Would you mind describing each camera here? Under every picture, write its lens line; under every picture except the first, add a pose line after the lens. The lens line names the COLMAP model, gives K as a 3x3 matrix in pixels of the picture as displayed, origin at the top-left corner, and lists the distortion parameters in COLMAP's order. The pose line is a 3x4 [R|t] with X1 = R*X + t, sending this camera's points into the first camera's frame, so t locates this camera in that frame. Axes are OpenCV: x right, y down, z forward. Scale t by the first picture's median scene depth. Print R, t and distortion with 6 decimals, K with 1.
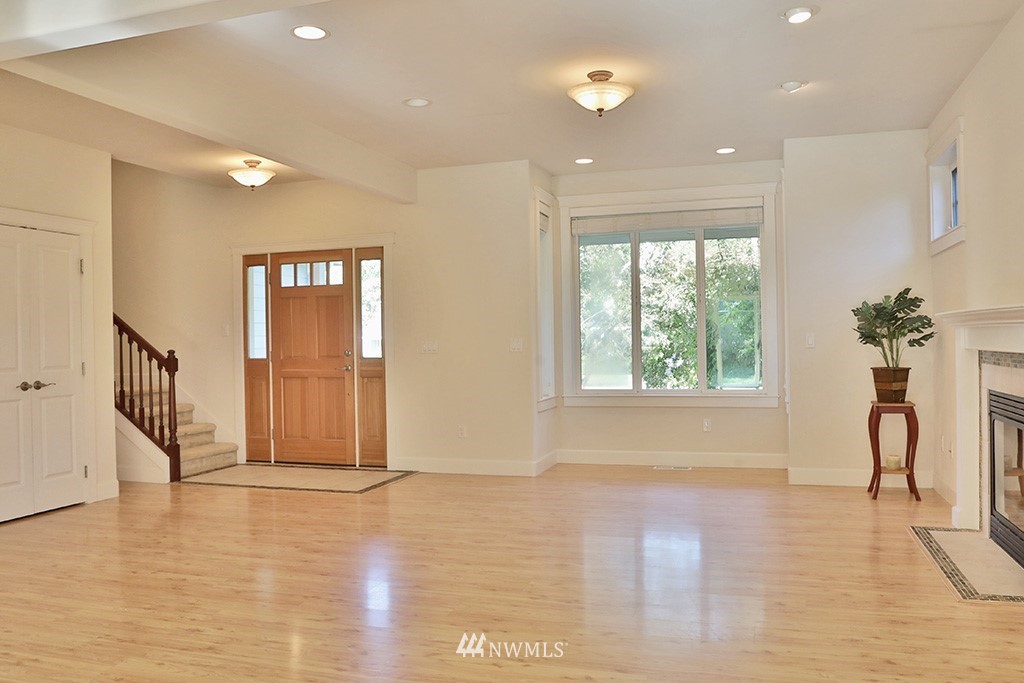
lens RADIAL K [[819.1, 0, 512.0], [0, 819.1, 341.5], [0, 0, 1]] dist [-0.077535, 0.006372]
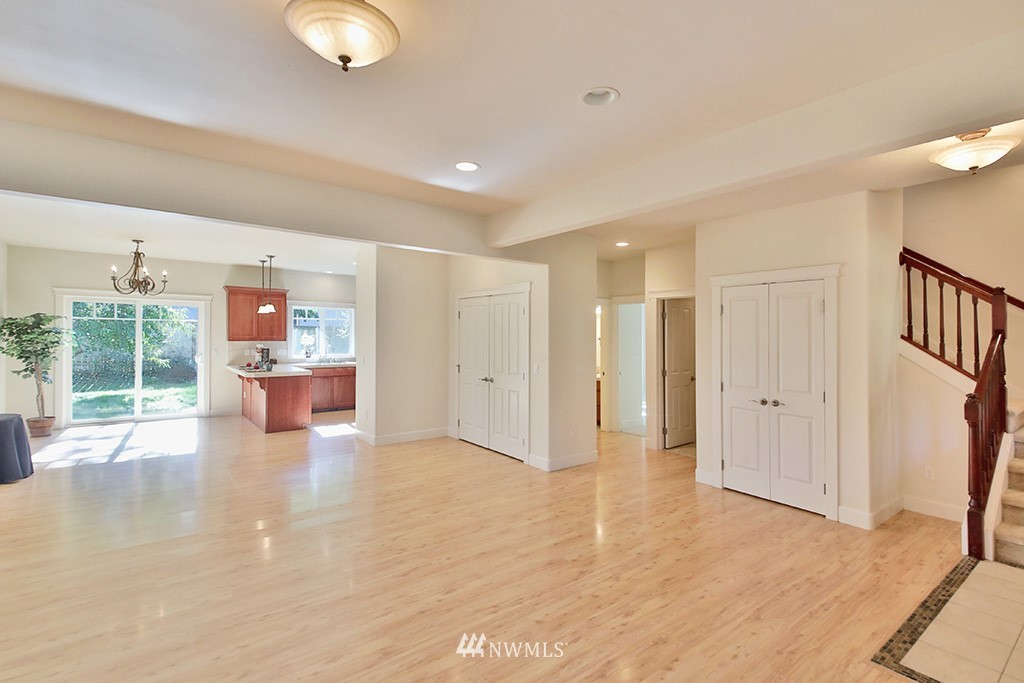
lens RADIAL K [[482.9, 0, 534.3], [0, 482.9, 314.6], [0, 0, 1]] dist [0.001979, 0.000026]
pose [[-0.556023, -0.028696, -0.830672, 0.422004], [-0.010633, 0.999568, -0.027413, -0.092966], [0.831099, -0.006410, -0.556088, 1.615531]]
